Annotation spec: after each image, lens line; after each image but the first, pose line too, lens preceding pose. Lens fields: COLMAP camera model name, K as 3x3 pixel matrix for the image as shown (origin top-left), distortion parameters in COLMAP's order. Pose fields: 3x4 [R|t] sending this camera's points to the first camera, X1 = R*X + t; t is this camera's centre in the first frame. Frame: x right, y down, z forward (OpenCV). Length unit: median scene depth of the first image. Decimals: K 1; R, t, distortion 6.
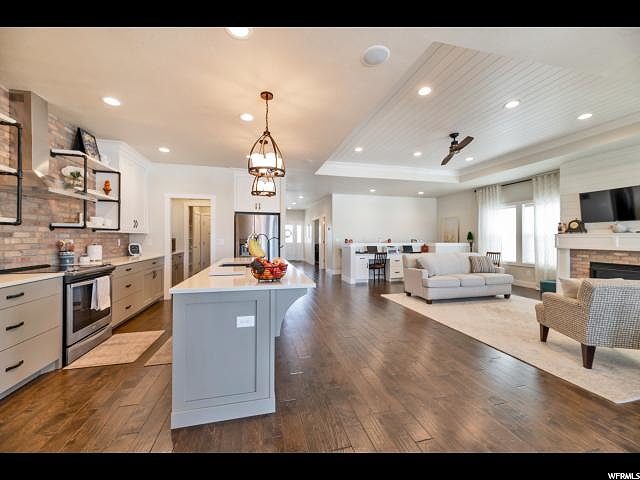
lens RADIAL K [[255.7, 0, 318.6], [0, 255.7, 237.6], [0, 0, 1]] dist [-0.000702, -0.000079]
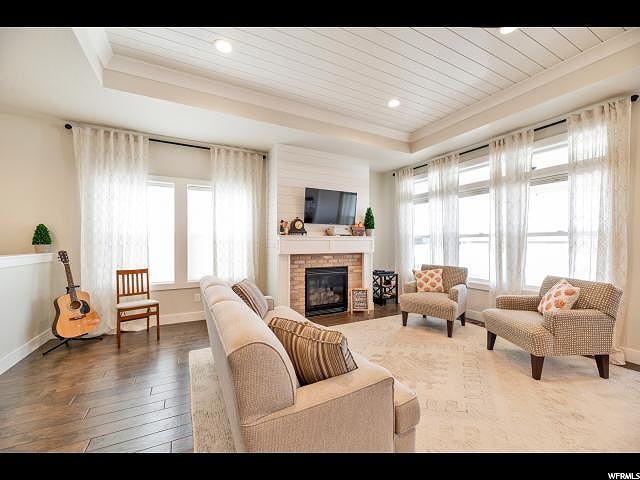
lens RADIAL K [[260.2, 0, 323.2], [0, 260.2, 239.6], [0, 0, 1]] dist [0.001542, 0.000185]
pose [[-0.234184, 0.007091, 0.972166, 0.137725], [-0.001779, 0.999969, -0.007722, 0.003289], [-0.972191, -0.003537, -0.234164, 0.873567]]
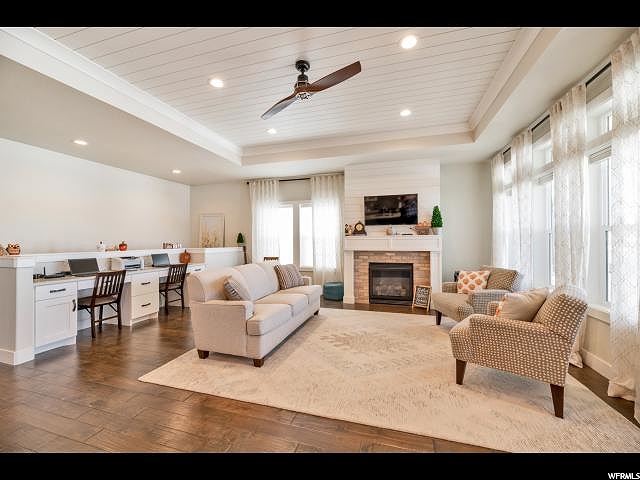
lens RADIAL K [[260.2, 0, 323.2], [0, 260.2, 239.6], [0, 0, 1]] dist [0.001542, 0.000185]
pose [[0.506750, 0.000556, 0.862093, 0.027352], [0.004945, 0.999981, -0.003551, 0.002352], [-0.862079, 0.006062, 0.506738, 0.468460]]
